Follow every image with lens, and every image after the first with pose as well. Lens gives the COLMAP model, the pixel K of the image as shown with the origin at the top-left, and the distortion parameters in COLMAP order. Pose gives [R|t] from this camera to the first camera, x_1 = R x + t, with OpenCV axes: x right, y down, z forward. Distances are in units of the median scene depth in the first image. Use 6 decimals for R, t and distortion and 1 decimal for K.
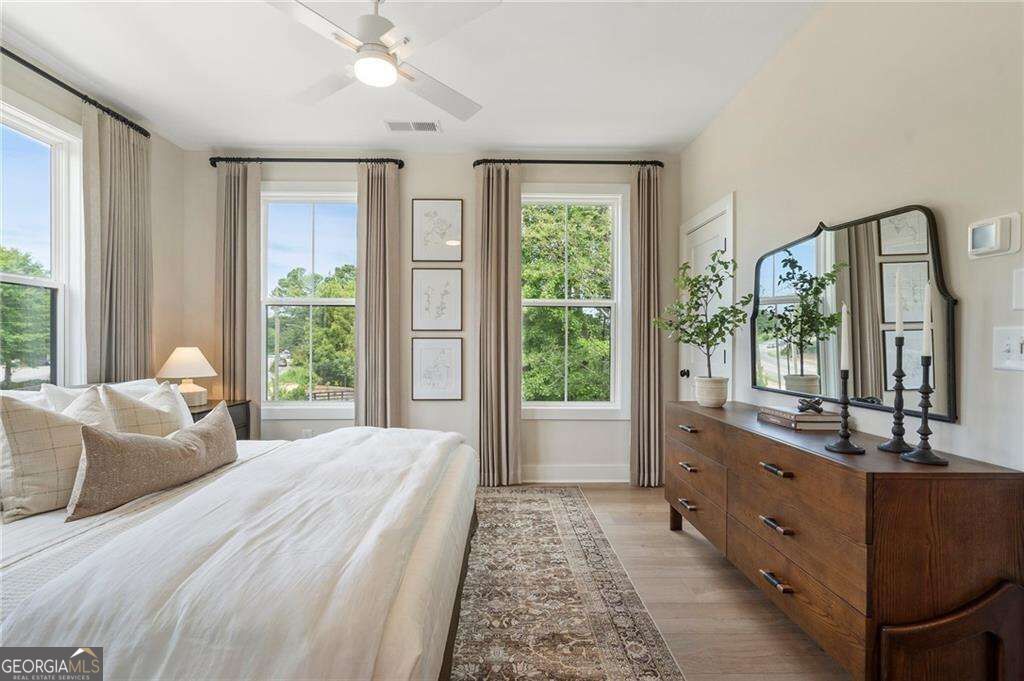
lens RADIAL K [[475.1, 0, 506.9], [0, 475.1, 343.8], [0, 0, 1]] dist [-0.003863, 0.001285]
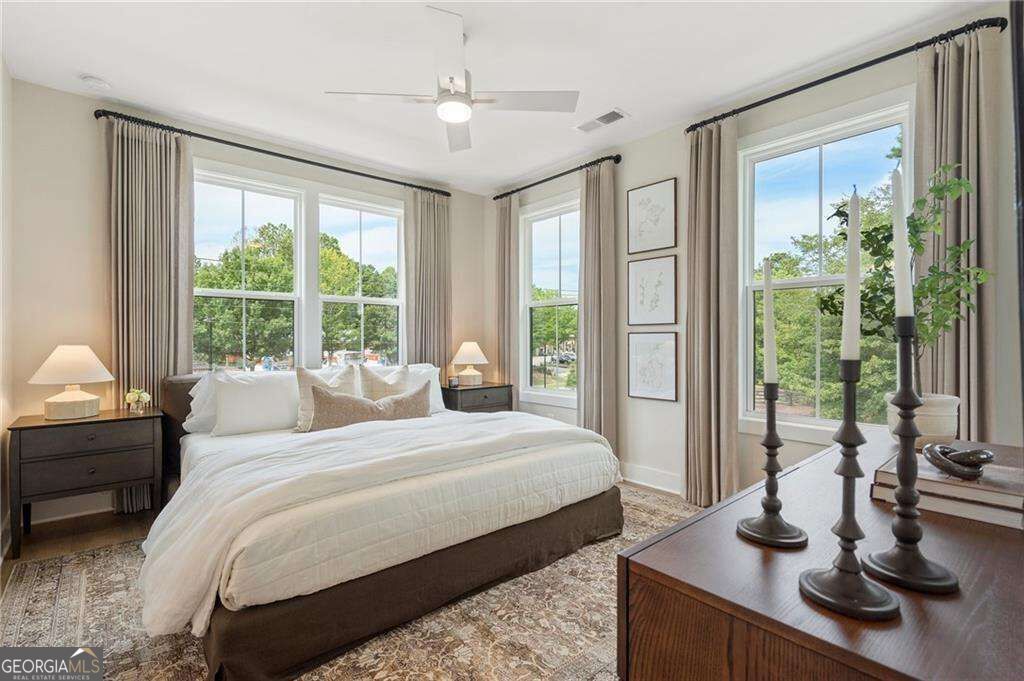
lens RADIAL K [[475.1, 0, 505.0], [0, 475.1, 338.8], [0, 0, 1]] dist [-0.003863, 0.001285]
pose [[0.630885, -0.004602, -0.775863, 0.413111], [0.000748, 0.999986, -0.005324, 0.005035], [0.775876, 0.002779, 0.630879, 0.194383]]
